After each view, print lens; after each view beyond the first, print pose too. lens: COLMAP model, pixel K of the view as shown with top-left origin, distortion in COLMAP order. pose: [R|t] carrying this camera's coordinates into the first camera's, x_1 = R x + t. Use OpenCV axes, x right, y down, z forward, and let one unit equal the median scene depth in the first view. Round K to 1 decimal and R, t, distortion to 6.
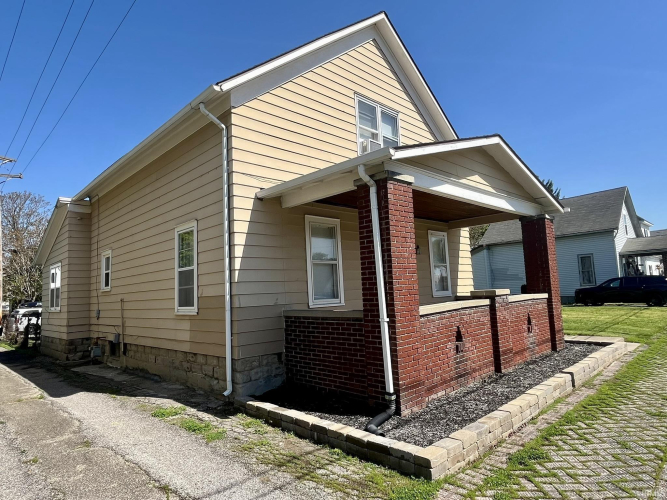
lens RADIAL K [[392.6, 0, 333.5], [0, 392.6, 250.0], [0, 0, 1]] dist [-0.000809, 0.001032]
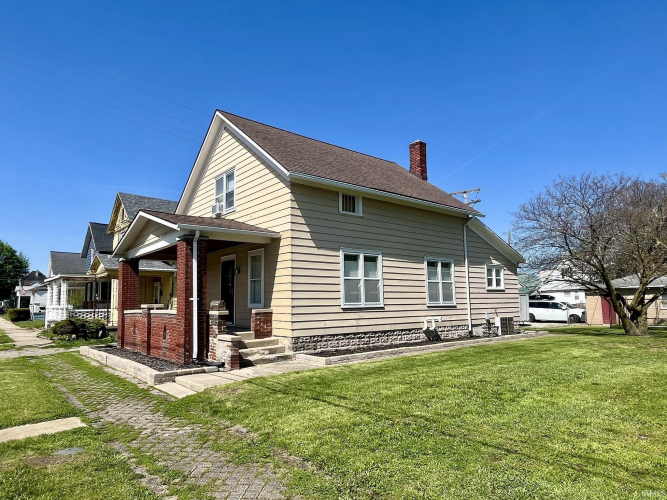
lens RADIAL K [[432.7, 0, 333.5], [0, 432.7, 250.0], [0, 0, 1]] dist [-0.004764, -0.000576]
pose [[-0.083373, -0.070361, -0.994031, 2.133508], [0.124651, 0.988933, -0.080455, 0.115639], [0.988692, -0.130614, -0.073679, 1.912227]]
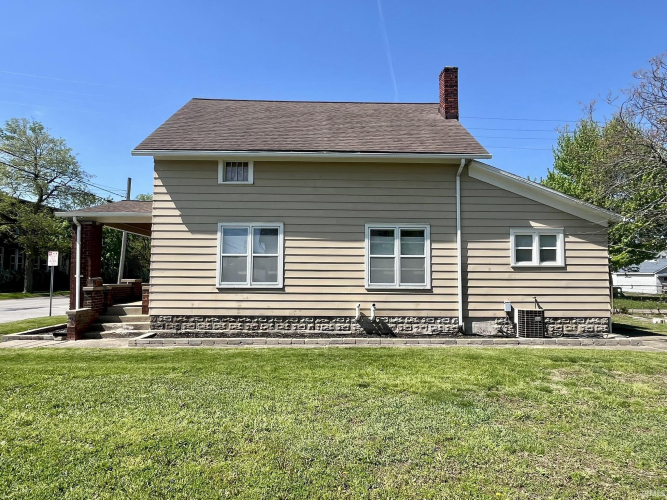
lens RADIAL K [[356.6, 0, 333.7], [0, 356.6, 261.7], [0, 0, 1]] dist [-0.000542, 0.000263]
pose [[-0.692626, 0.002654, -0.721292, 1.043222], [0.107063, 0.989294, -0.099168, 0.289846], [0.713307, -0.145911, -0.685495, 2.996303]]
